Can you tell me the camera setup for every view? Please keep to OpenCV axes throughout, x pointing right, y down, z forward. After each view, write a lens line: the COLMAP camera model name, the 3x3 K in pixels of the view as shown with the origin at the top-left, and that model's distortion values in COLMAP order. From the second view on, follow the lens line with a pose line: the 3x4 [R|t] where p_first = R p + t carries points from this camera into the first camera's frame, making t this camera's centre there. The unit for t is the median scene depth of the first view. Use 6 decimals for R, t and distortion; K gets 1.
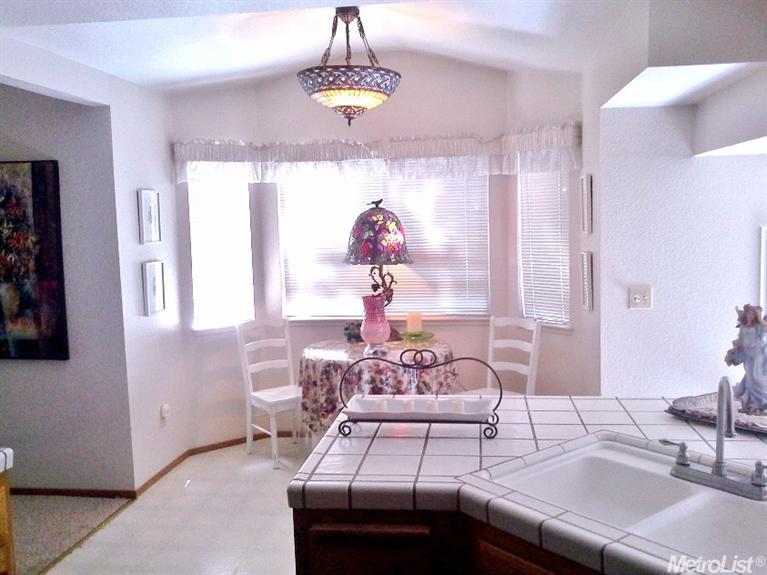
lens RADIAL K [[682.0, 0, 383.5], [0, 682.0, 287.5], [0, 0, 1]] dist [-0.062799, -0.007712]
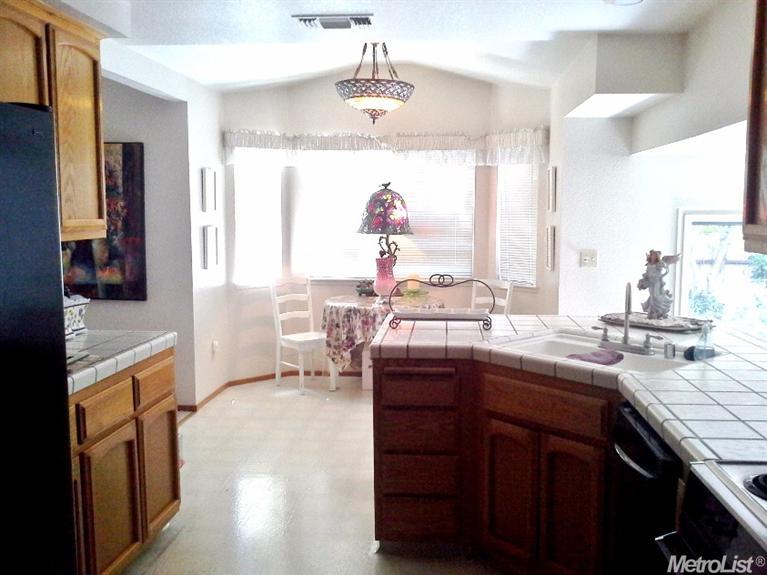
lens RADIAL K [[682.0, 0, 383.5], [0, 682.0, 287.5], [0, 0, 1]] dist [-0.062799, -0.007712]
pose [[0.998530, 0.021410, 0.049802, -0.085181], [-0.021933, 0.999710, 0.009978, 0.059666], [-0.049574, -0.011056, 0.998709, -0.293388]]
